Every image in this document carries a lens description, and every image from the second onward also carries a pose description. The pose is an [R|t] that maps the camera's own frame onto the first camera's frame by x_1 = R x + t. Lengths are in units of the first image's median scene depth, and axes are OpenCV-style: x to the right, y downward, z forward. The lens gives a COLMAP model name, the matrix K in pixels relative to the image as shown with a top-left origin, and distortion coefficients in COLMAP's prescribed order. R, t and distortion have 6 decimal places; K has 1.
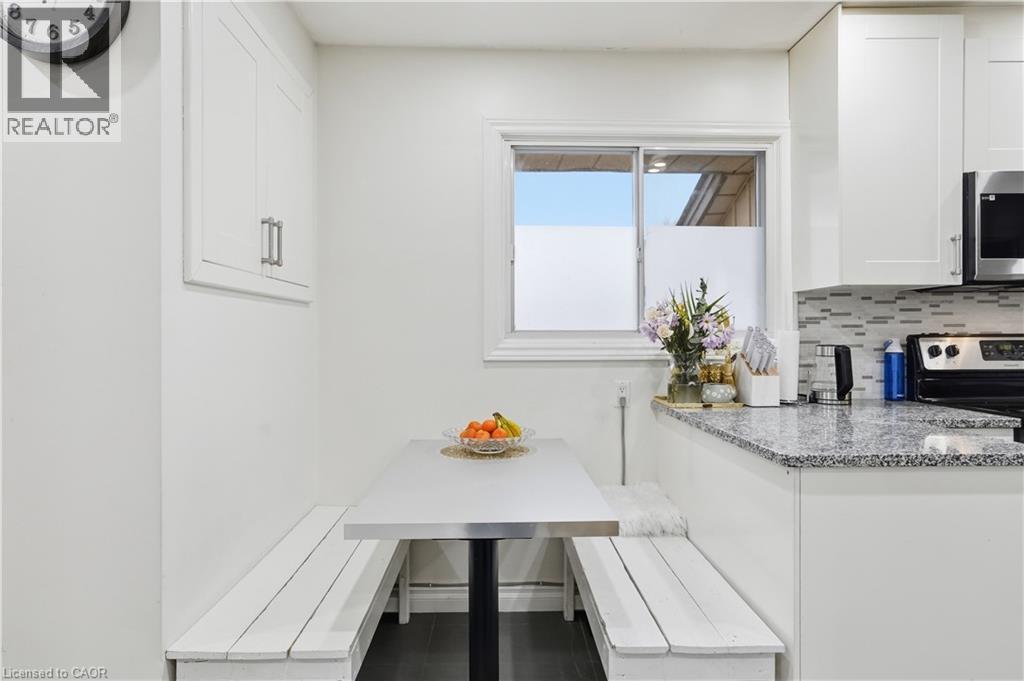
lens RADIAL K [[631.1, 0, 518.5], [0, 631.1, 338.1], [0, 0, 1]] dist [0.000389, 0.005642]
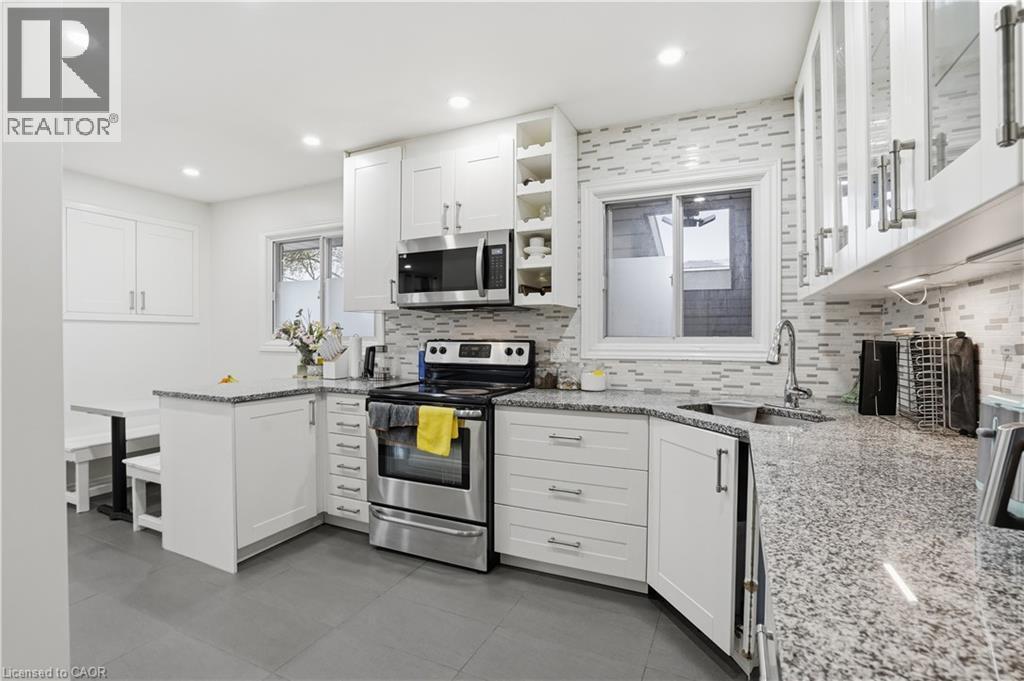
lens RADIAL K [[482.8, 0, 514.4], [0, 482.8, 340.7], [0, 0, 1]] dist [-0.052997, 0.013794]
pose [[0.892399, 0.011125, -0.451110, 1.358071], [-0.009290, 0.999937, 0.006283, -0.012623], [0.451152, -0.001416, 0.892446, 0.016440]]
